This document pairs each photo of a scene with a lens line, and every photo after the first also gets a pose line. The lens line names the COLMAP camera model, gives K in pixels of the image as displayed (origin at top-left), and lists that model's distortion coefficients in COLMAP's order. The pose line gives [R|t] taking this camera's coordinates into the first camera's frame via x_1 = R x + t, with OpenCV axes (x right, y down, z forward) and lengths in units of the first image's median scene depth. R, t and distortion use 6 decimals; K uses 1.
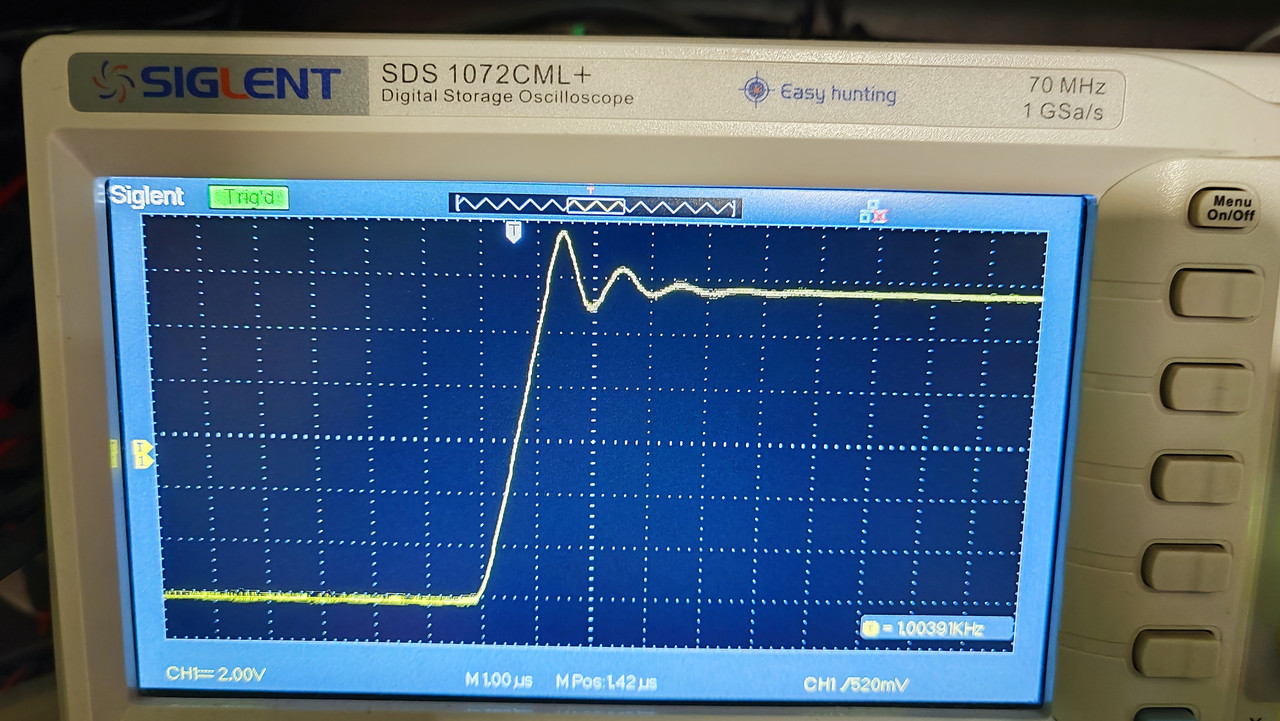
lens RADIAL K [[1118.5, 0, 640.0], [0, 1118.5, 360.5], [0, 0, 1]] dist [-0.011134, 0.105877]
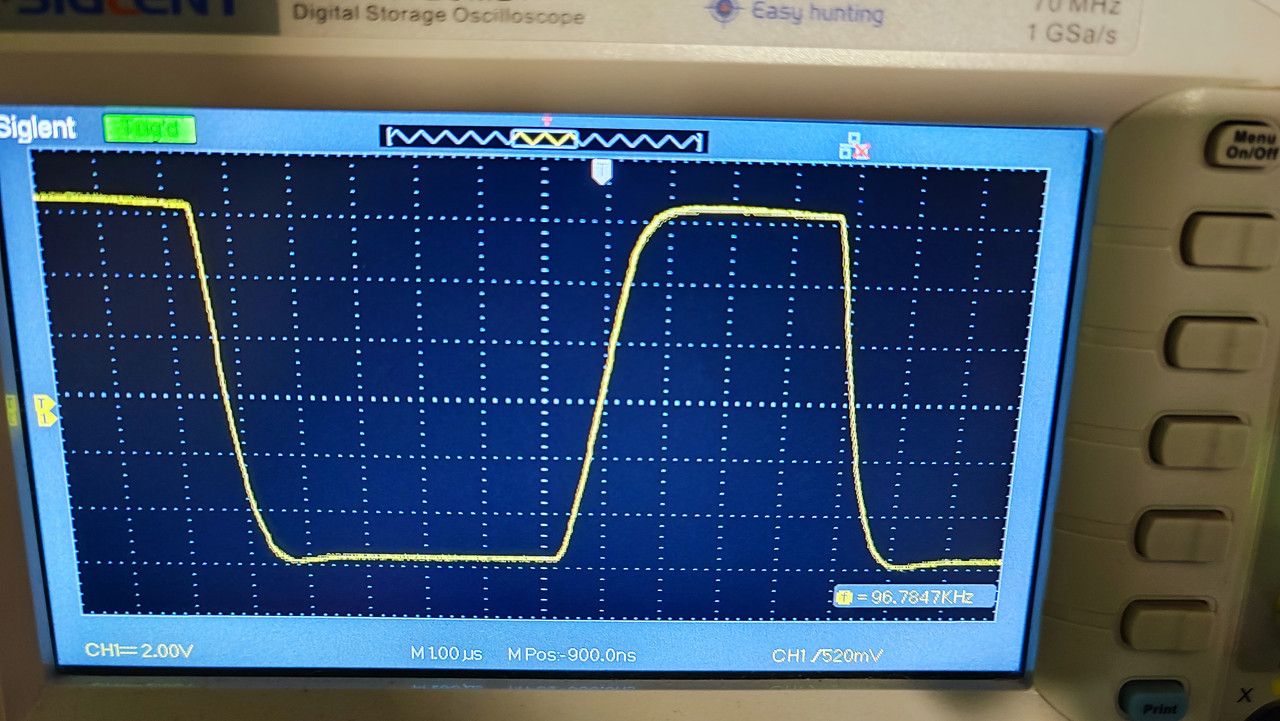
lens RADIAL K [[1072.2, 0, 640.0], [0, 1072.2, 360.5], [0, 0, 1]] dist [0.011185, 0.007772]
pose [[0.999889, -0.001753, 0.014786, 0.023574], [0.000442, 0.996106, 0.088157, -0.038229], [-0.014883, -0.088141, 0.995997, 0.130736]]
